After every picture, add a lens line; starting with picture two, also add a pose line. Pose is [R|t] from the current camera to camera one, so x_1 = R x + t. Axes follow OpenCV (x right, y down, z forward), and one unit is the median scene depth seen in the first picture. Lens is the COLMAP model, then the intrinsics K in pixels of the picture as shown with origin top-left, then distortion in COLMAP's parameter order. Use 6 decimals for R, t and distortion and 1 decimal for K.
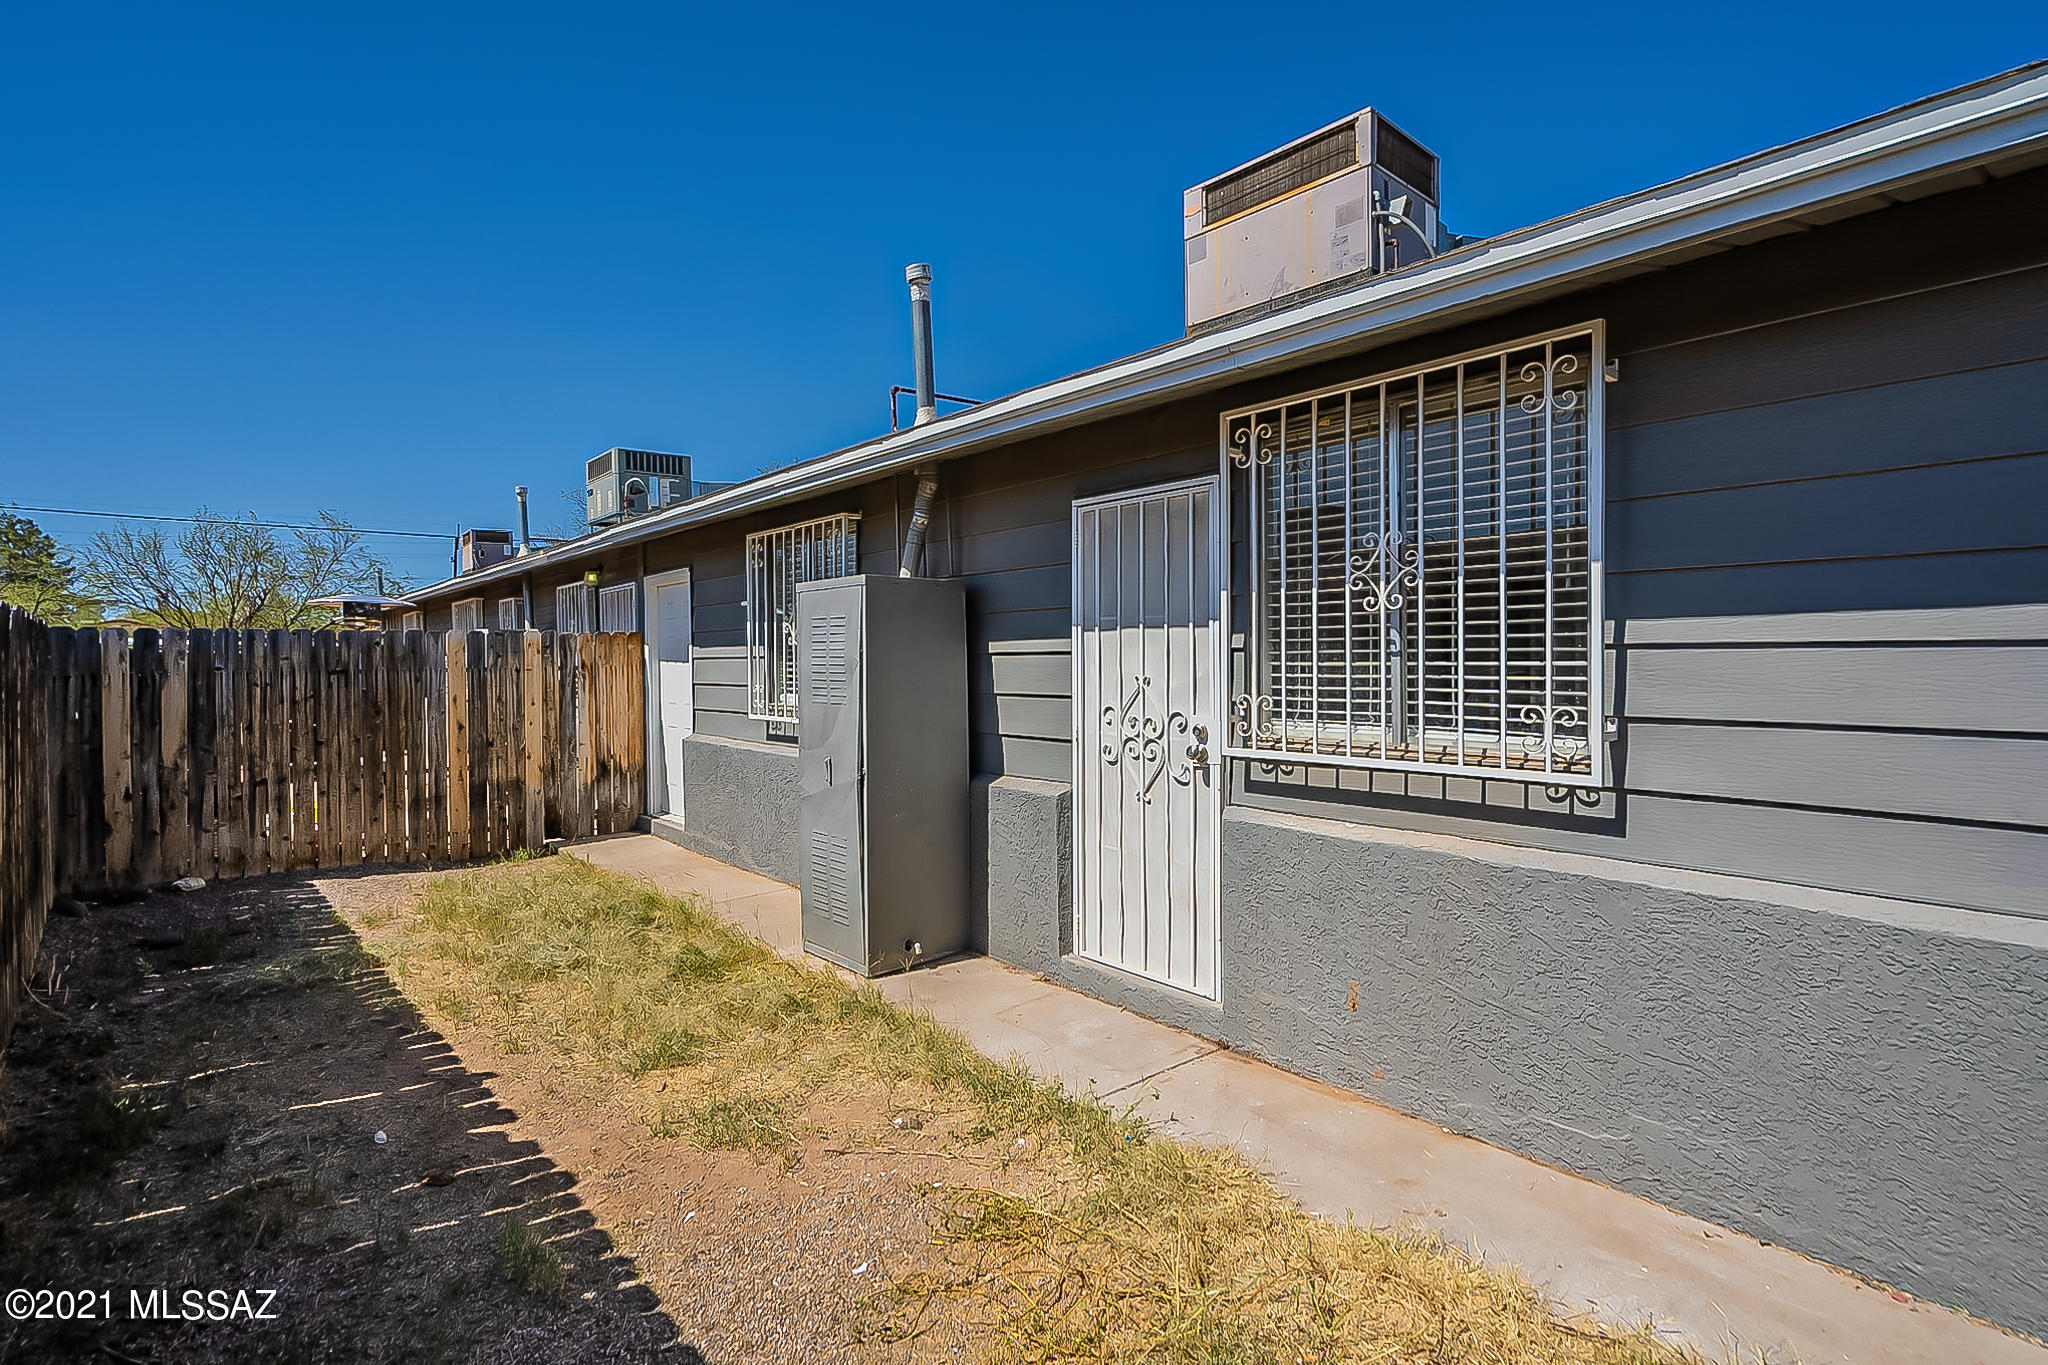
lens RADIAL K [[957.6, 0, 1019.6], [0, 957.6, 672.6], [0, 0, 1]] dist [0.000168, 0.004421]
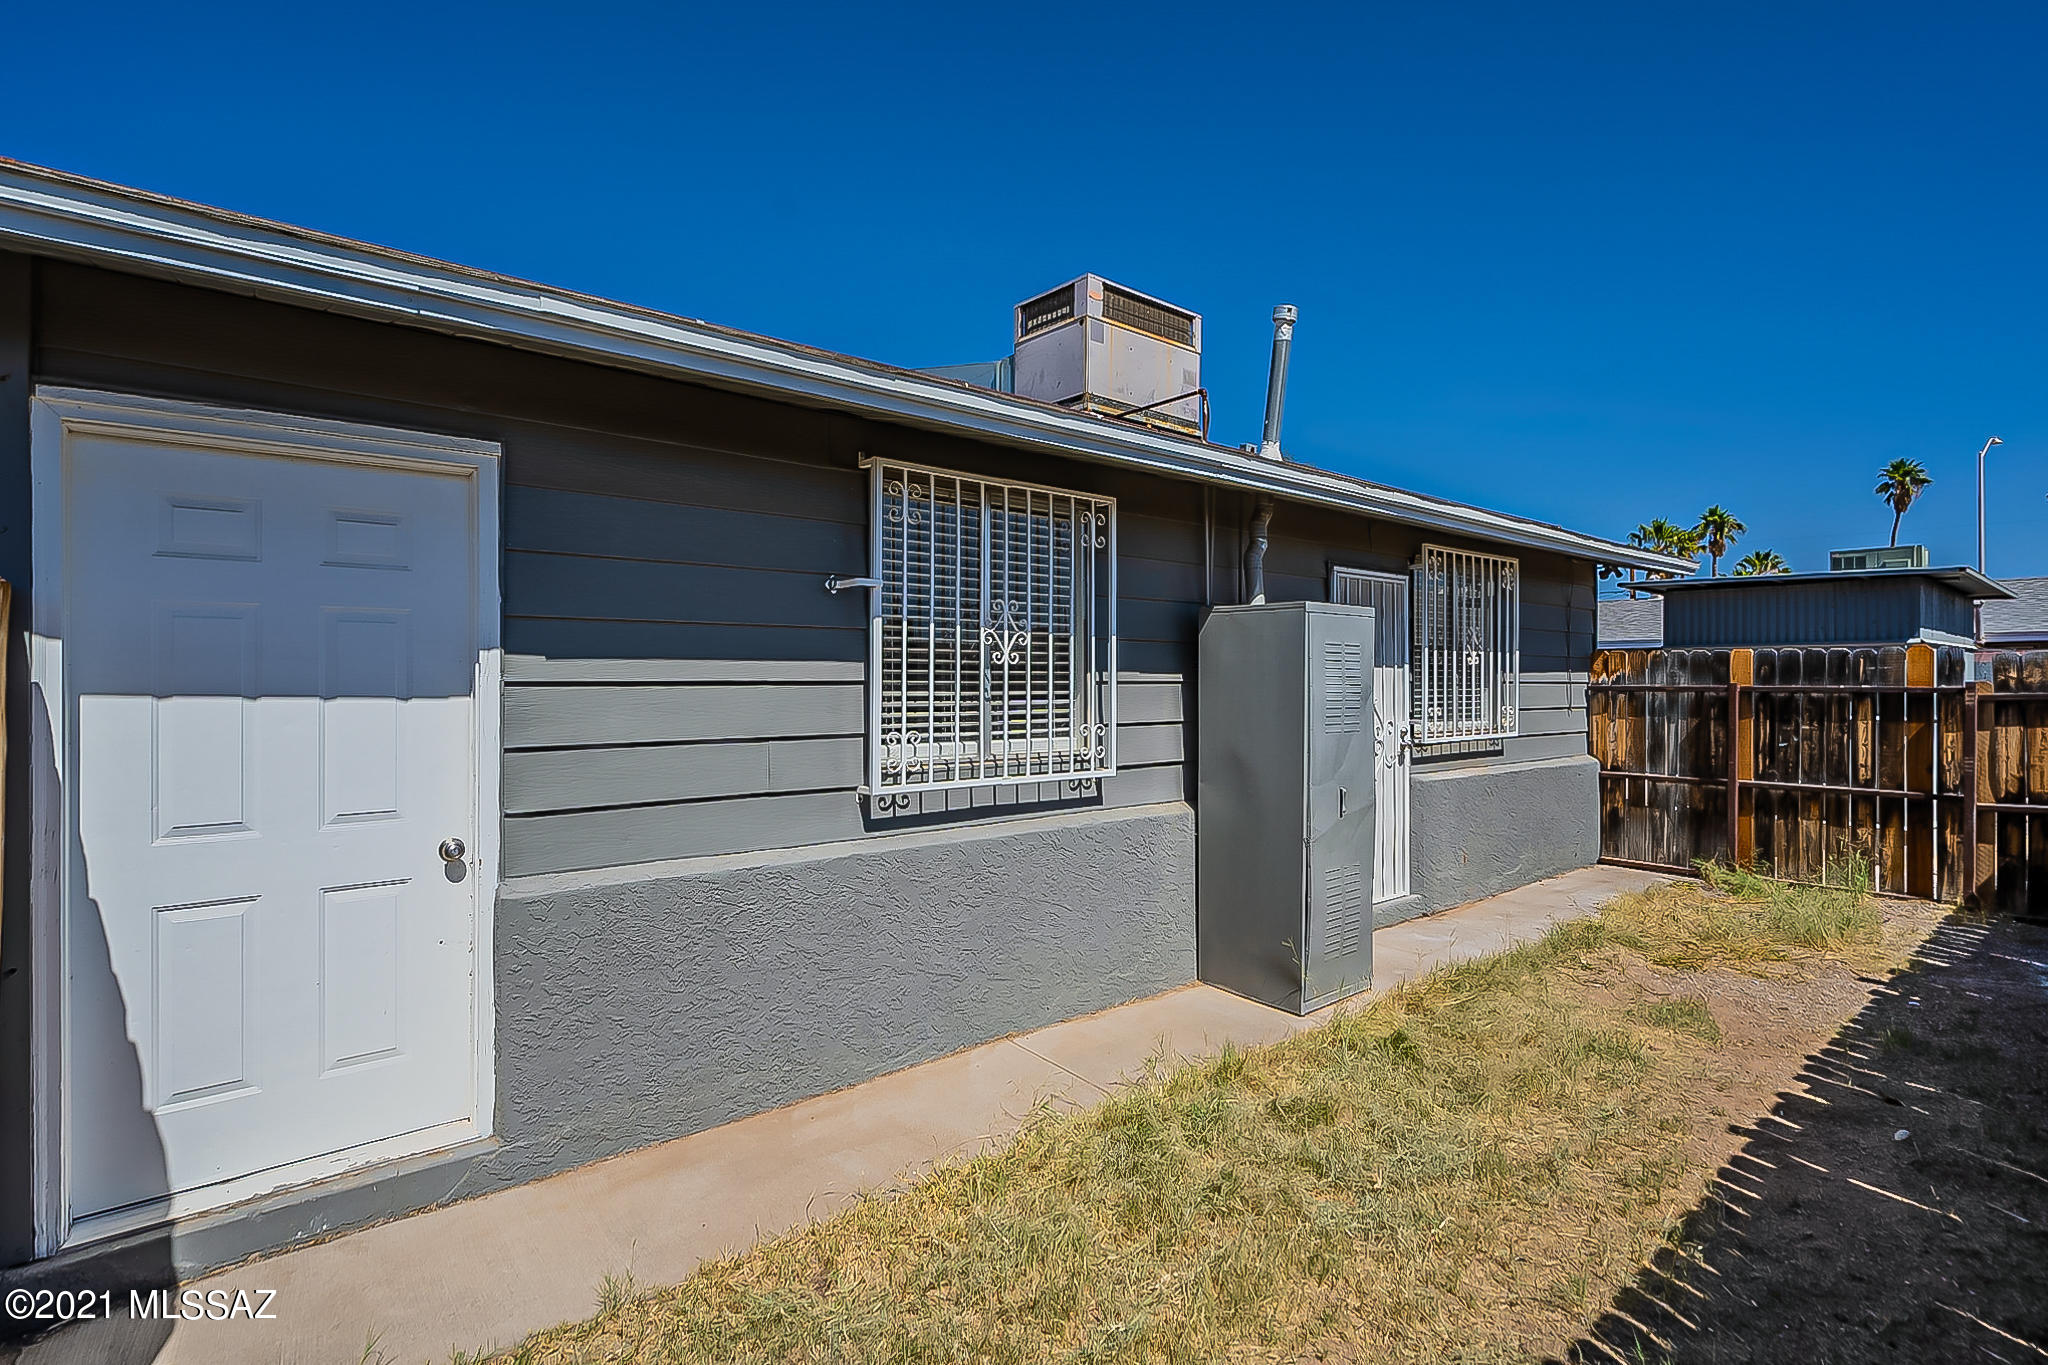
lens RADIAL K [[957.6, 0, 1073.1], [0, 957.6, 680.8], [0, 0, 1]] dist [0.000168, 0.004421]
pose [[0.014945, 0.017667, 0.999732, -0.858996], [0.019921, 0.999640, -0.017963, -0.006177], [-0.999690, 0.020185, 0.014587, 0.927942]]
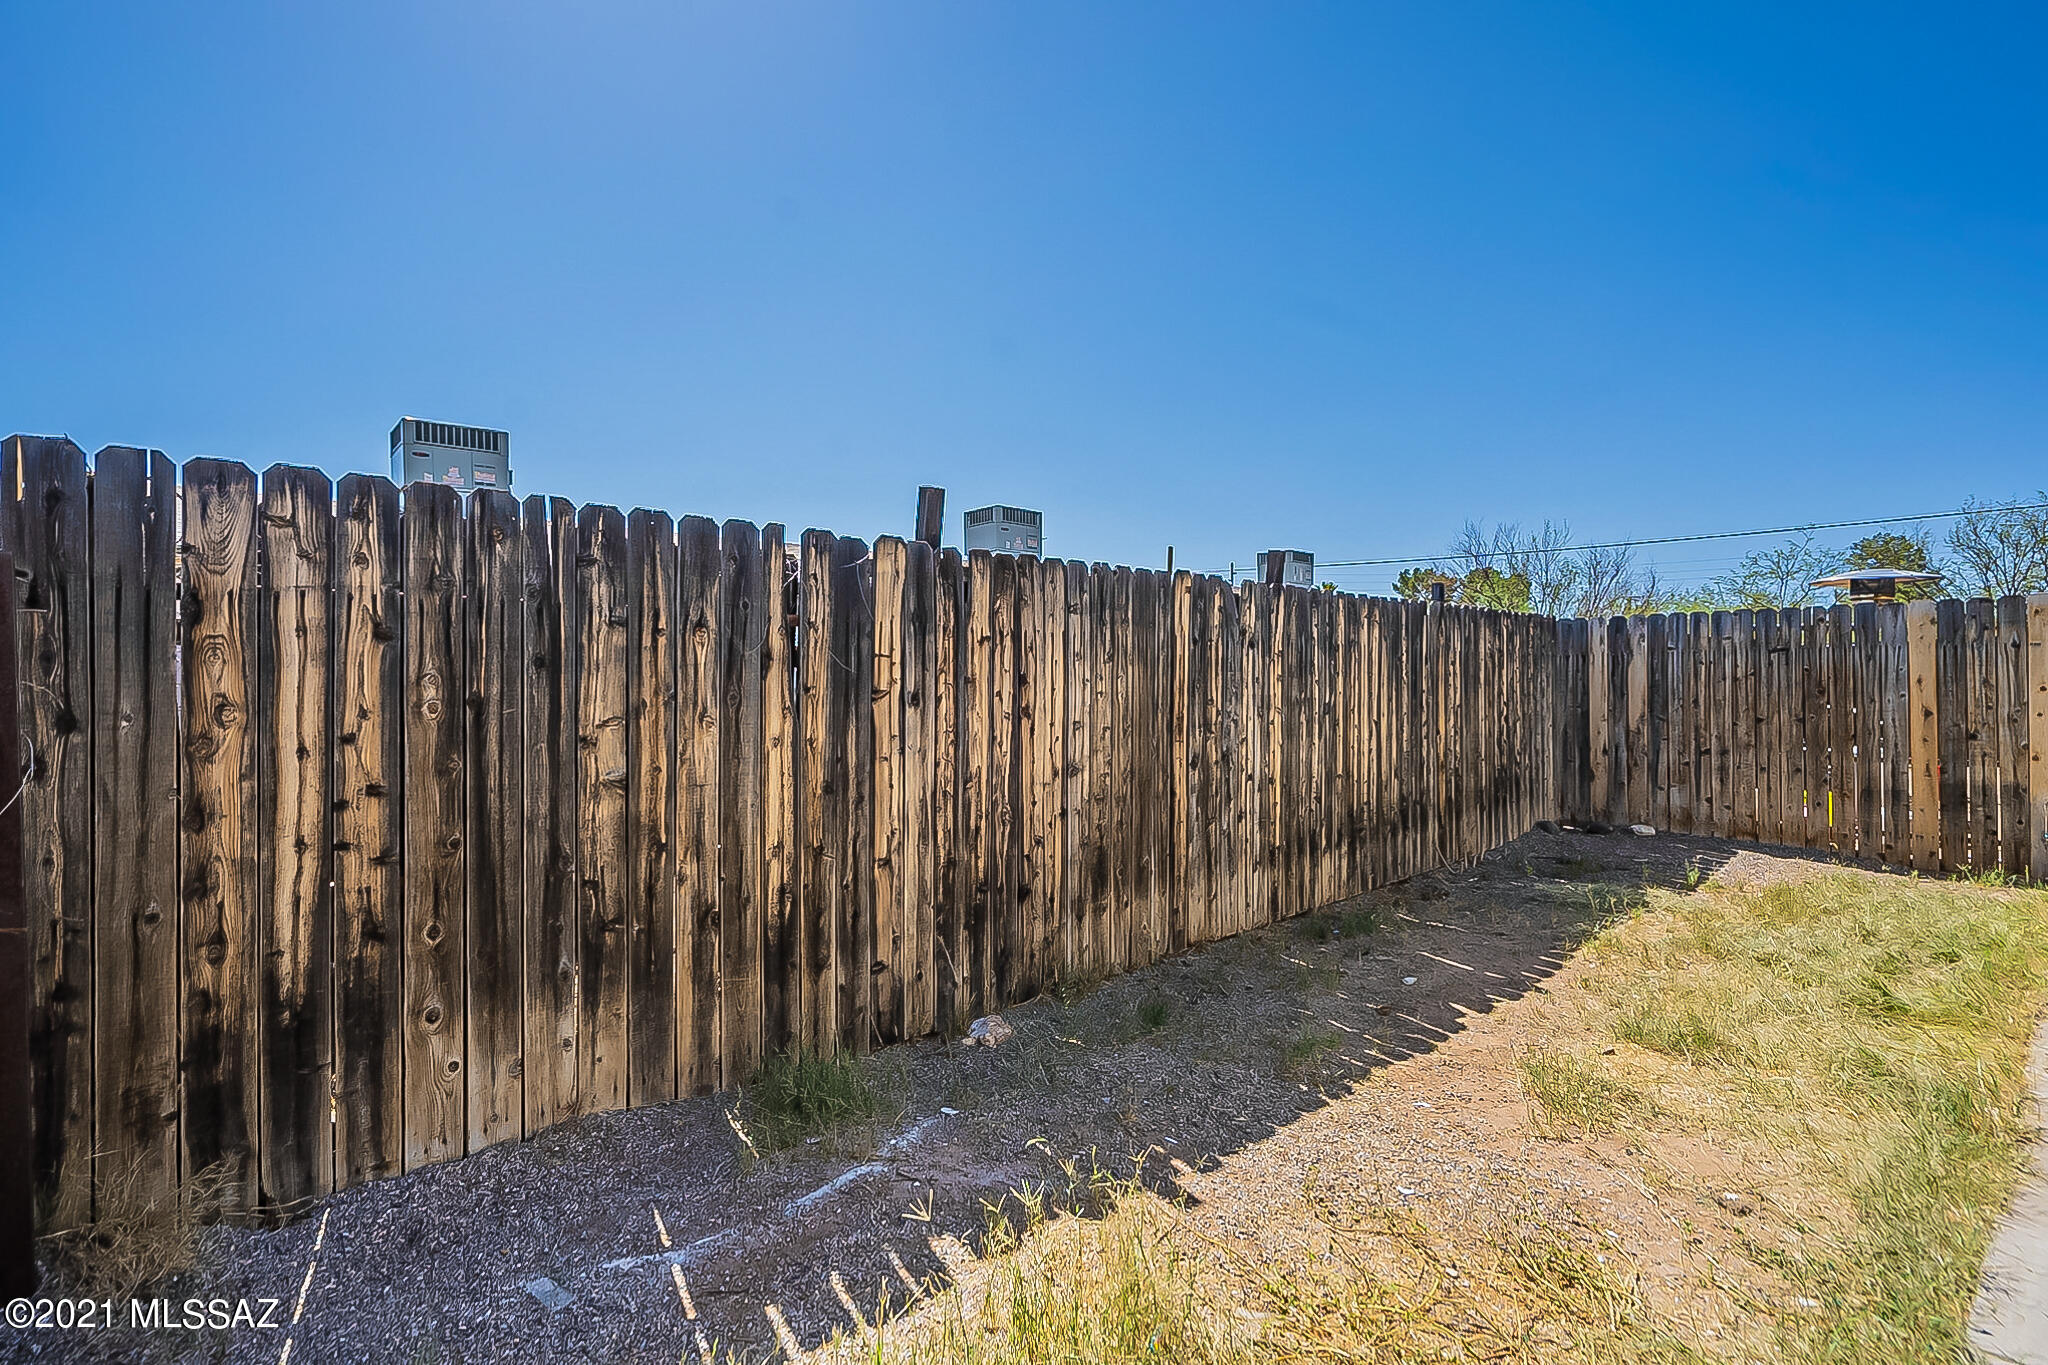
lens RADIAL K [[957.6, 0, 1017.4], [0, 957.6, 682.3], [0, 0, 1]] dist [0.000168, 0.004421]
pose [[-0.007188, 0.006921, -0.999950, 0.317553], [-0.007838, 0.999945, 0.006978, 0.034266], [0.999943, 0.007888, -0.007133, 0.228331]]
